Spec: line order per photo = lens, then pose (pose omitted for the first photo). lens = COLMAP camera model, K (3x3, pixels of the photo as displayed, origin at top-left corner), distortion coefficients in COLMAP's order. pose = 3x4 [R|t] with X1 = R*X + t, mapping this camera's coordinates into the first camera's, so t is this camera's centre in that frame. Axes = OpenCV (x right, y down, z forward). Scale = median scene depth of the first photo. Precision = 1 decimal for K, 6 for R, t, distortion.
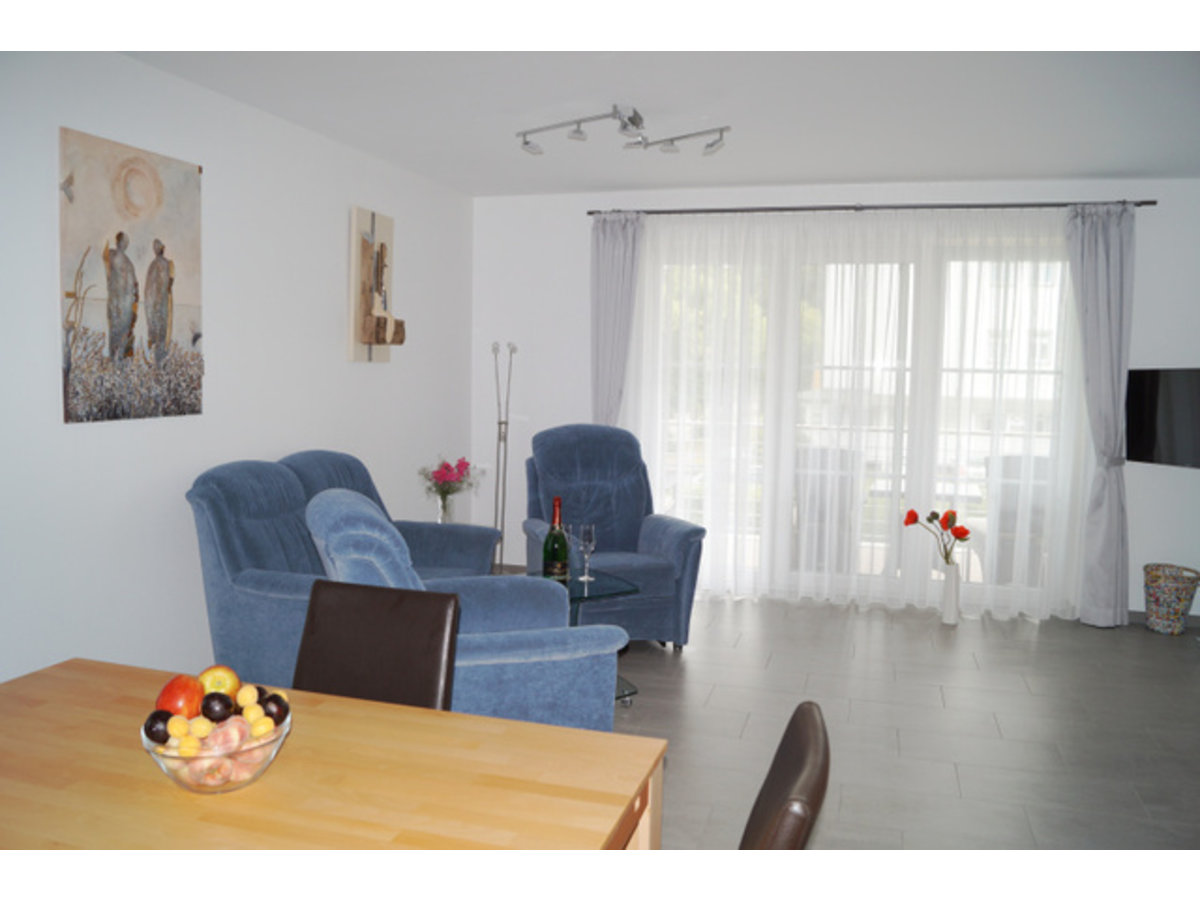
lens RADIAL K [[957.4, 0, 597.4], [0, 957.4, 451.1], [0, 0, 1]] dist [-0.094649, 0.007375]
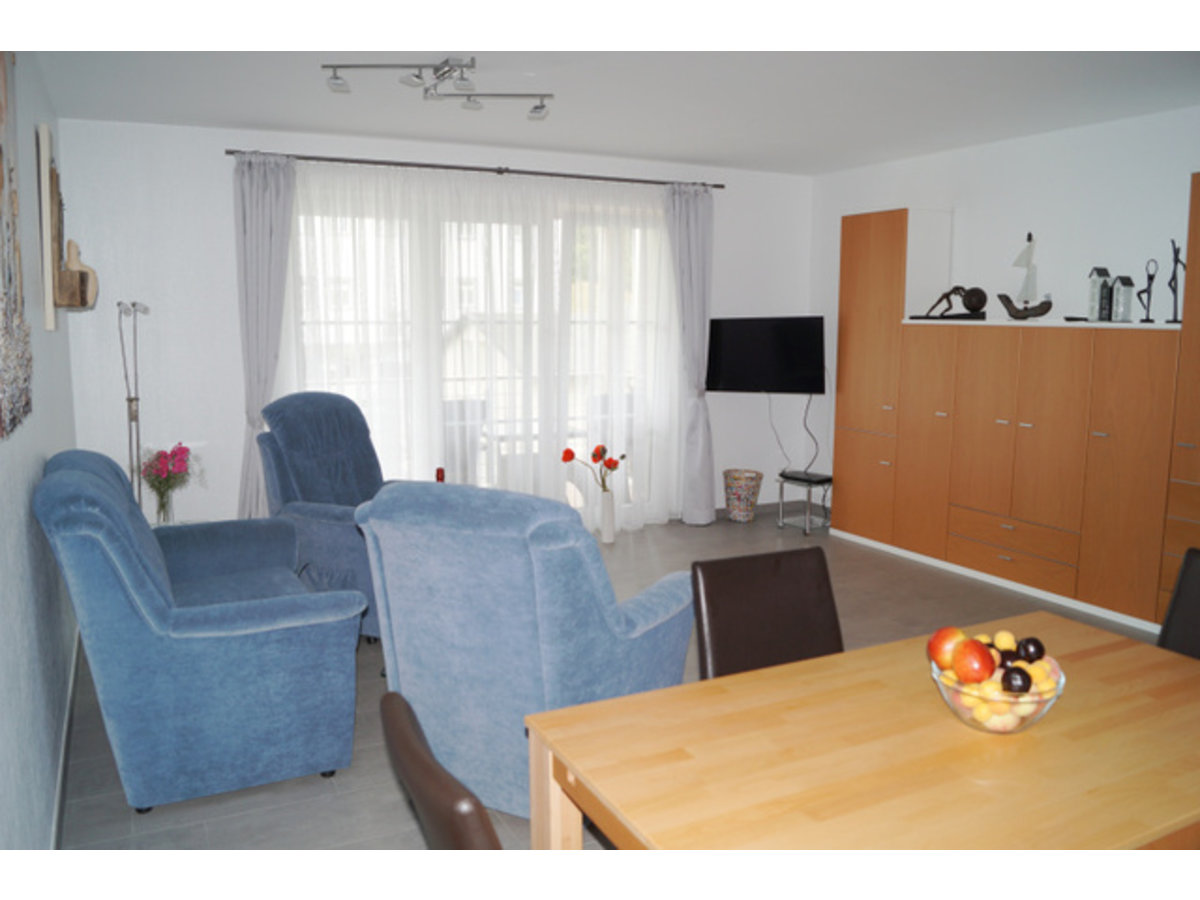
lens RADIAL K [[957.4, 0, 597.8], [0, 957.4, 443.5], [0, 0, 1]] dist [-0.094649, 0.007375]
pose [[0.724758, -0.104329, 0.681059, -0.425115], [0.070733, 0.994513, 0.077074, -0.029236], [-0.685363, -0.007687, 0.728161, 0.156136]]
